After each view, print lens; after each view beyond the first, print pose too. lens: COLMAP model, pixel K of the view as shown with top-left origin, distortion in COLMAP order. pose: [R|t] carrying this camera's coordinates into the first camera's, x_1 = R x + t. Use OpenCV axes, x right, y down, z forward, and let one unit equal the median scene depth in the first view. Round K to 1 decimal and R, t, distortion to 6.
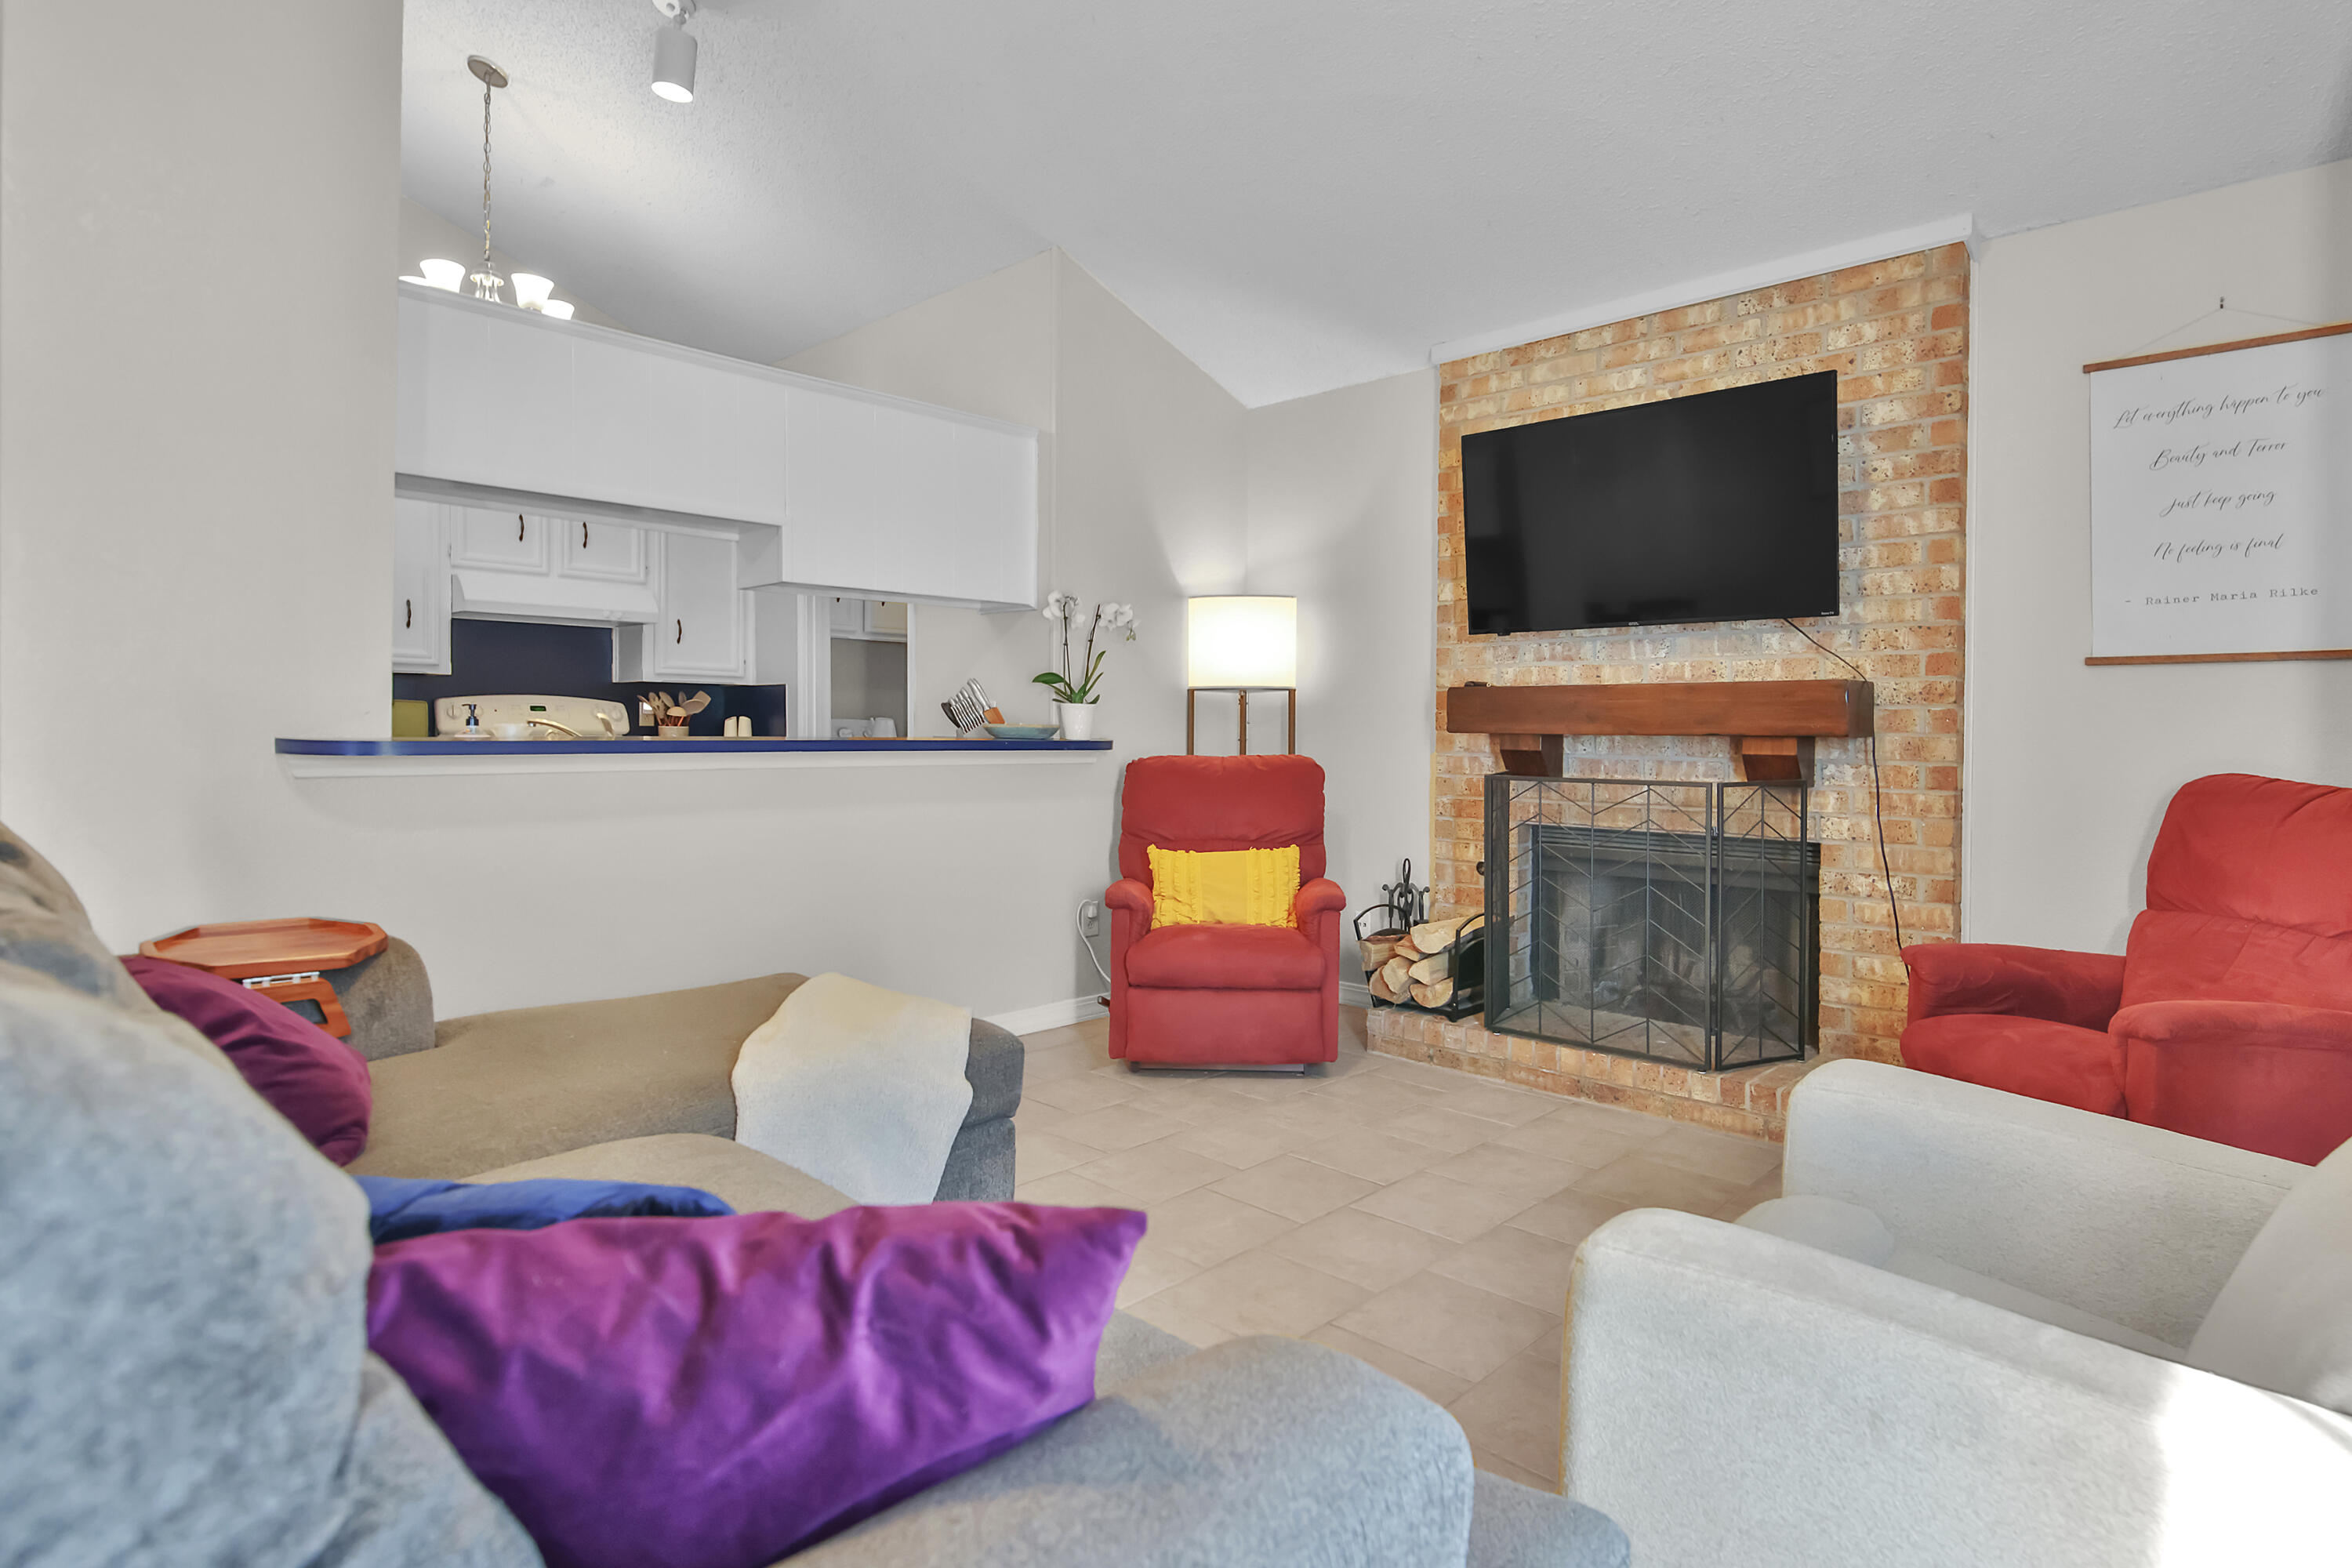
lens RADIAL K [[1252.9, 0, 1217.0], [0, 1252.9, 740.9], [0, 0, 1]] dist [0.008266, -0.004330]
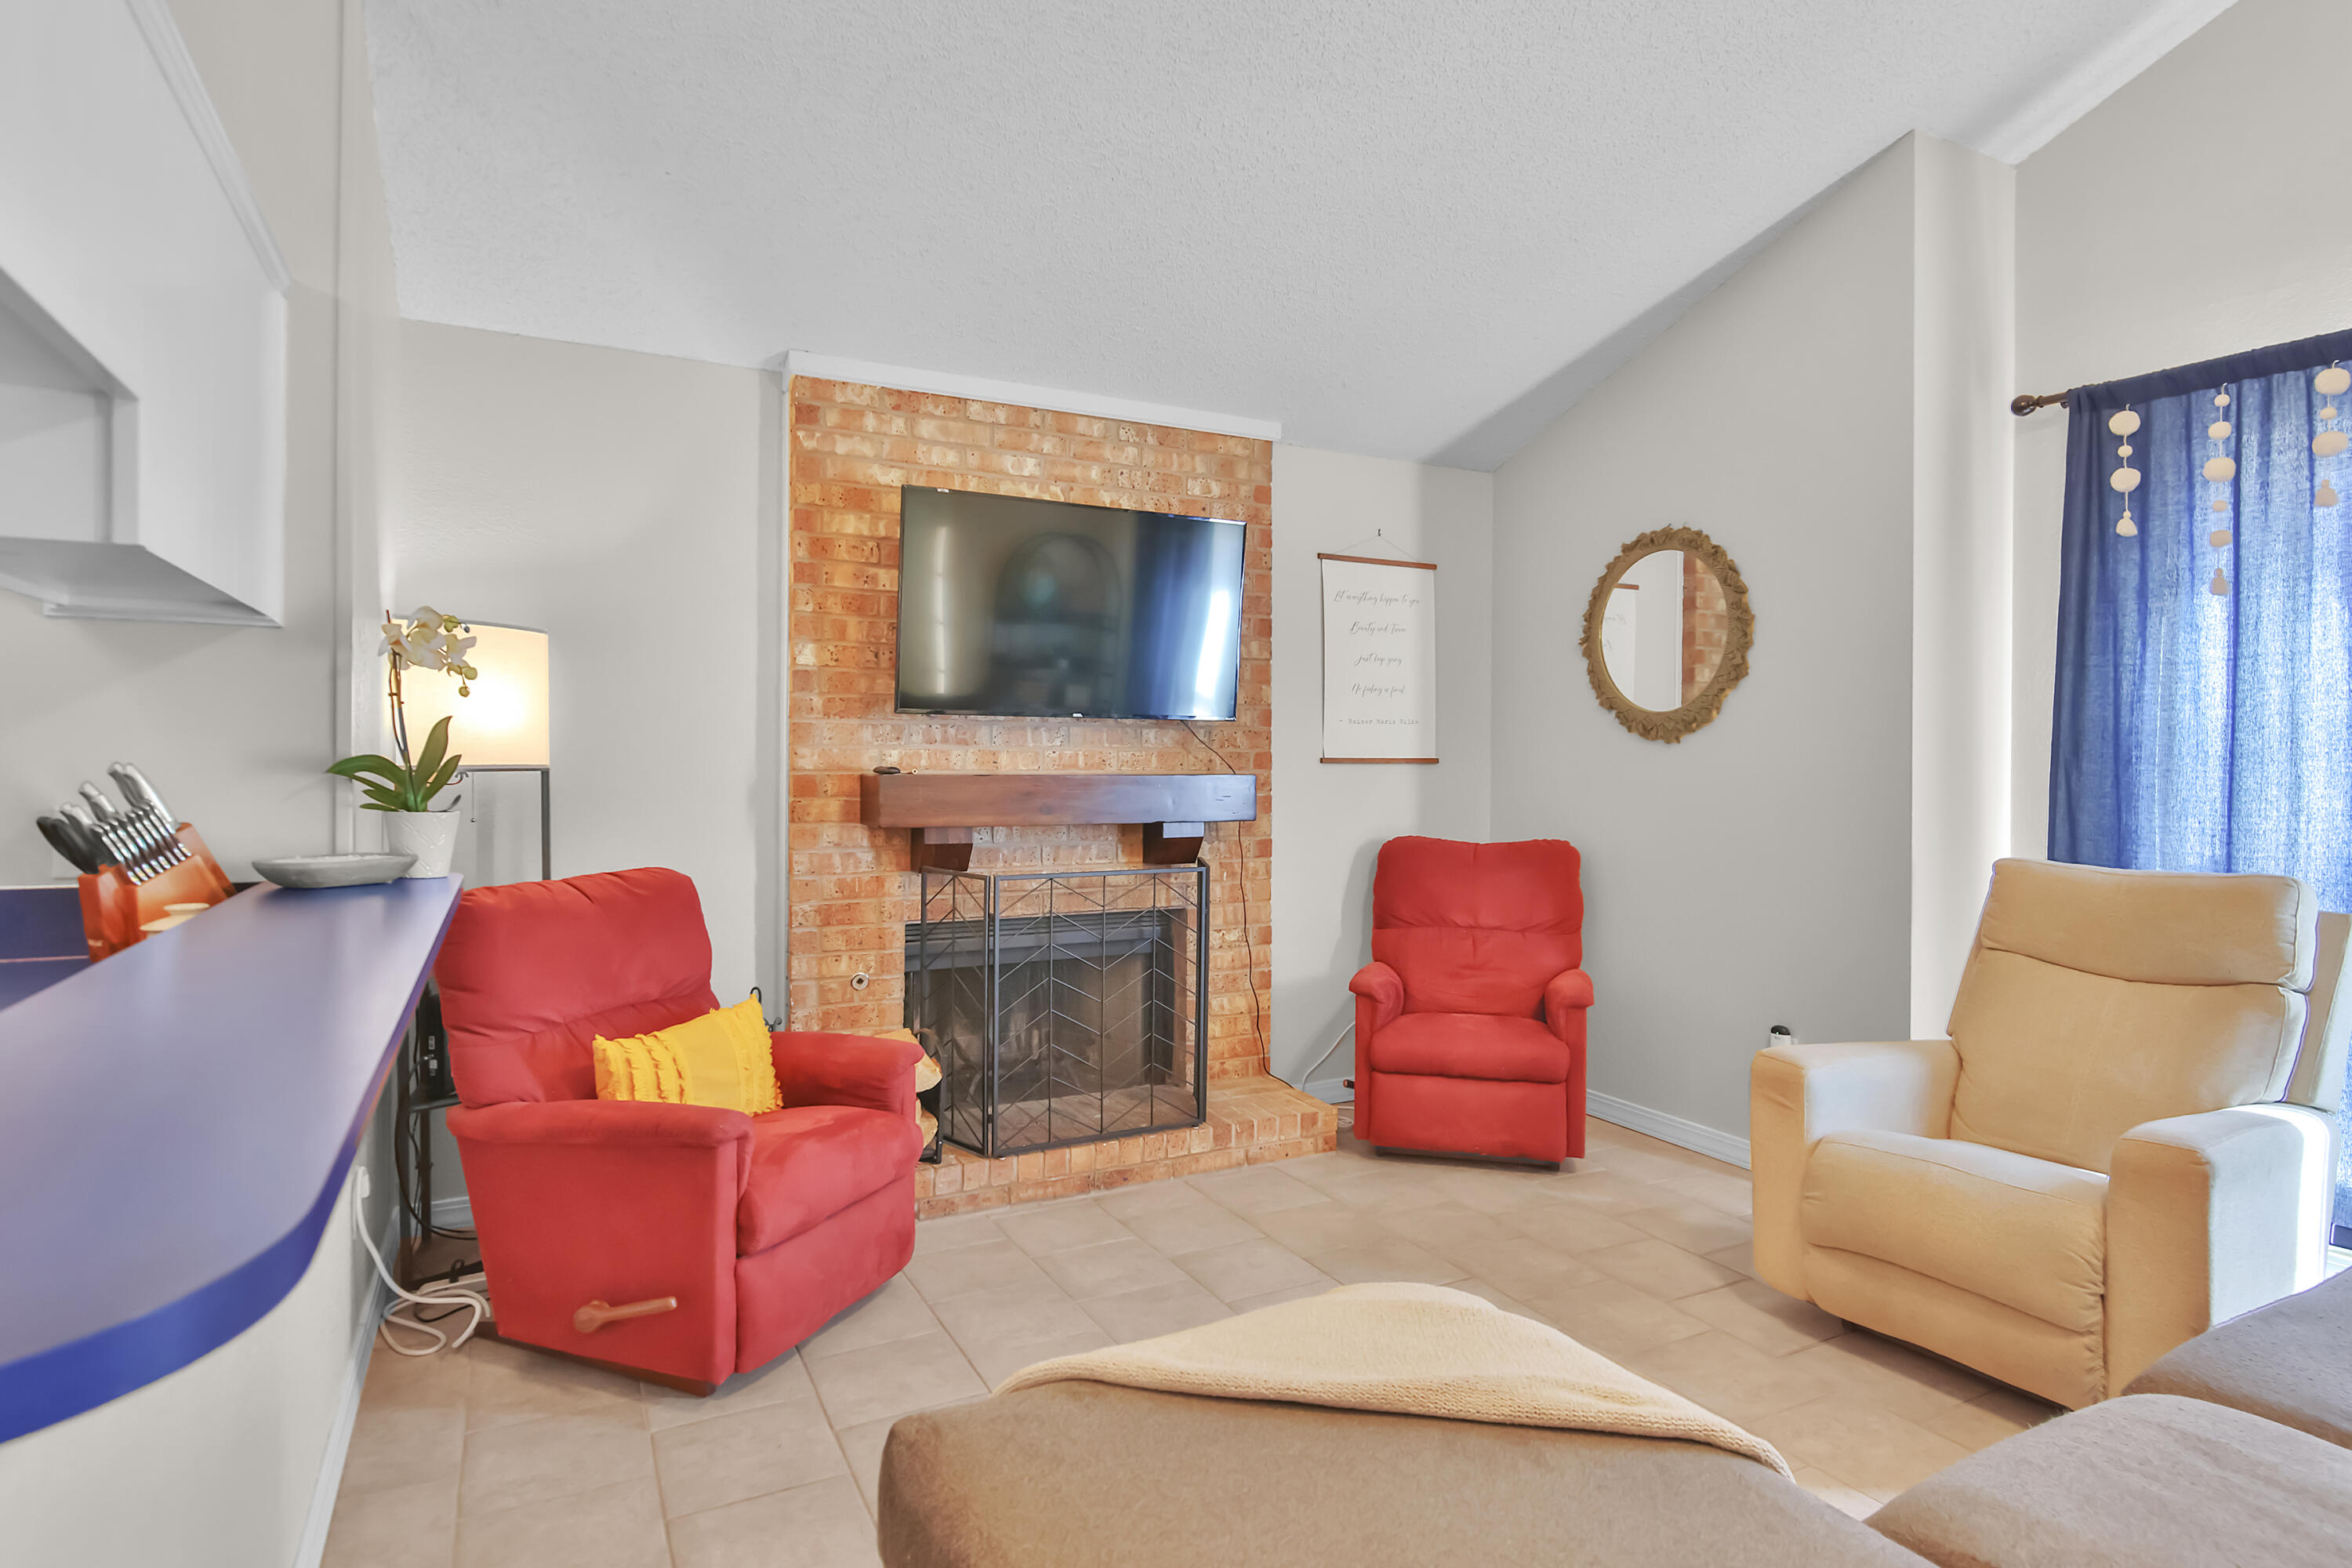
lens RADIAL K [[1252.9, 0, 1222.3], [0, 1252.9, 752.9], [0, 0, 1]] dist [0.008266, -0.004330]
pose [[0.320735, 0.000071, 0.947169, -0.601529], [0.005119, 0.999985, -0.001808, -0.060466], [-0.947155, 0.005428, 0.320730, 0.562247]]
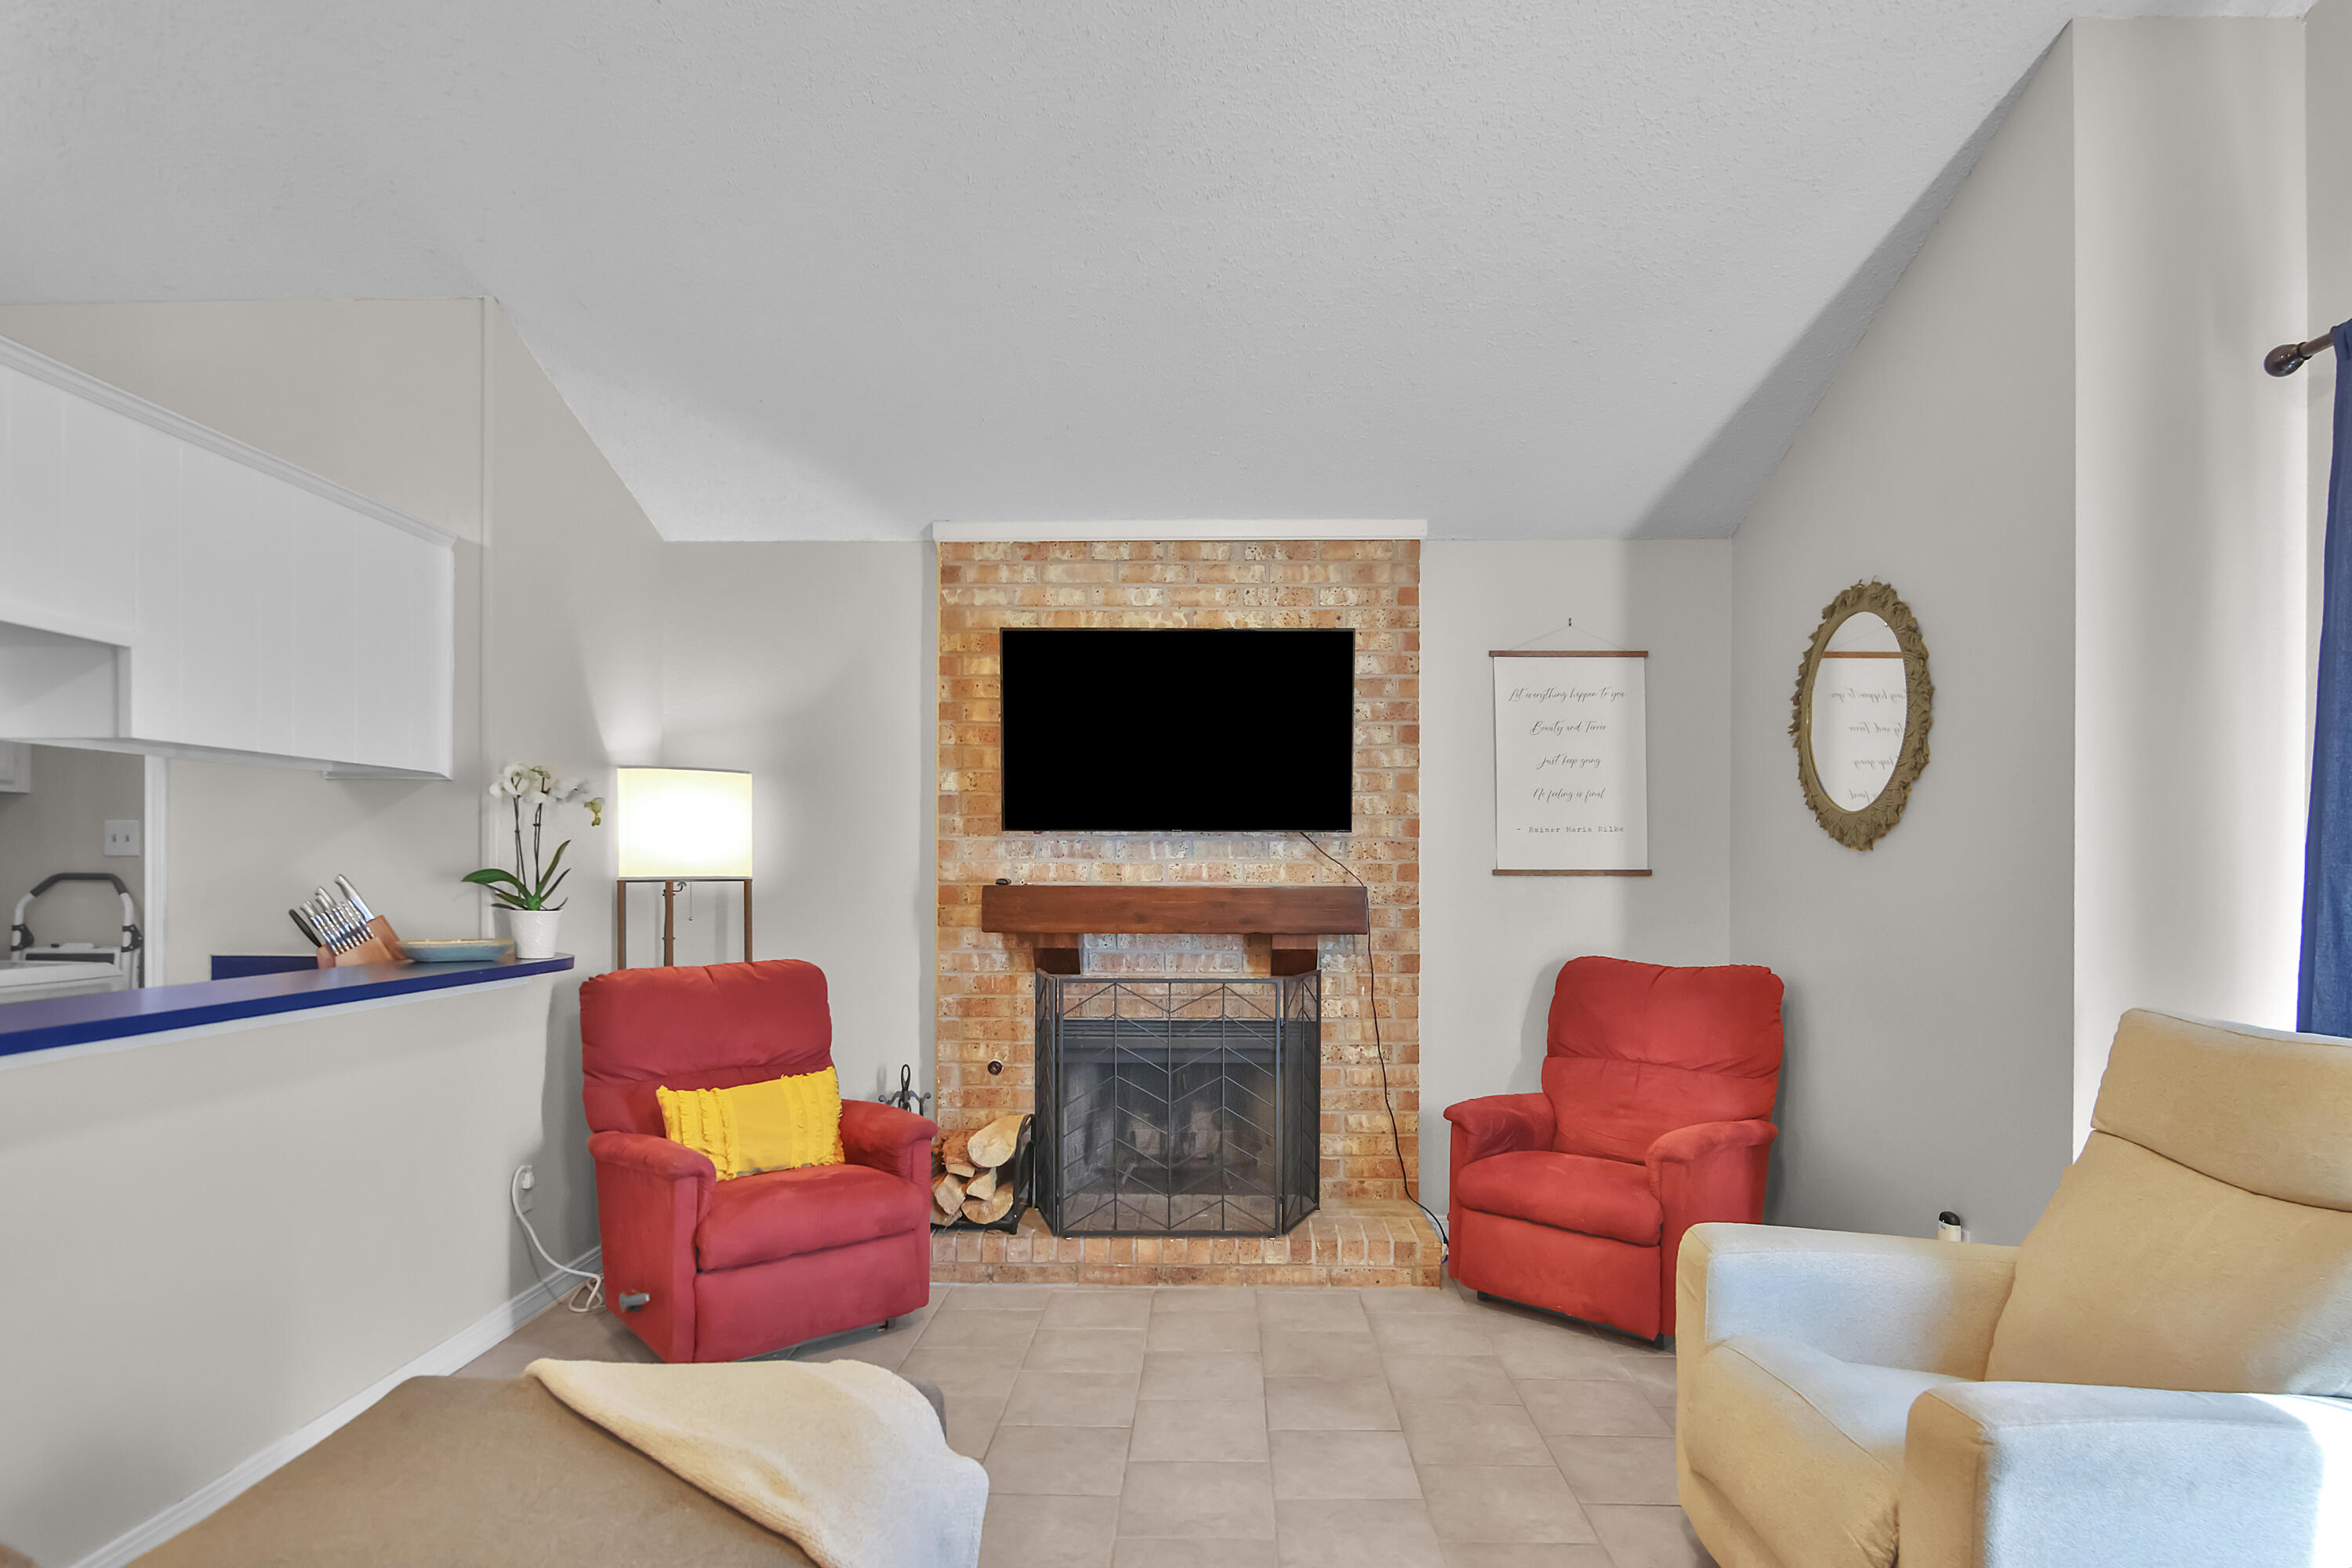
lens RADIAL K [[1252.9, 0, 1217.8], [0, 1252.9, 862.1], [0, 0, 1]] dist [0.008266, -0.004330]
pose [[0.737620, -0.000237, 0.675216, -0.367338], [0.007848, 0.999935, -0.008223, -0.056723], [-0.675170, 0.011365, 0.737575, 0.185962]]
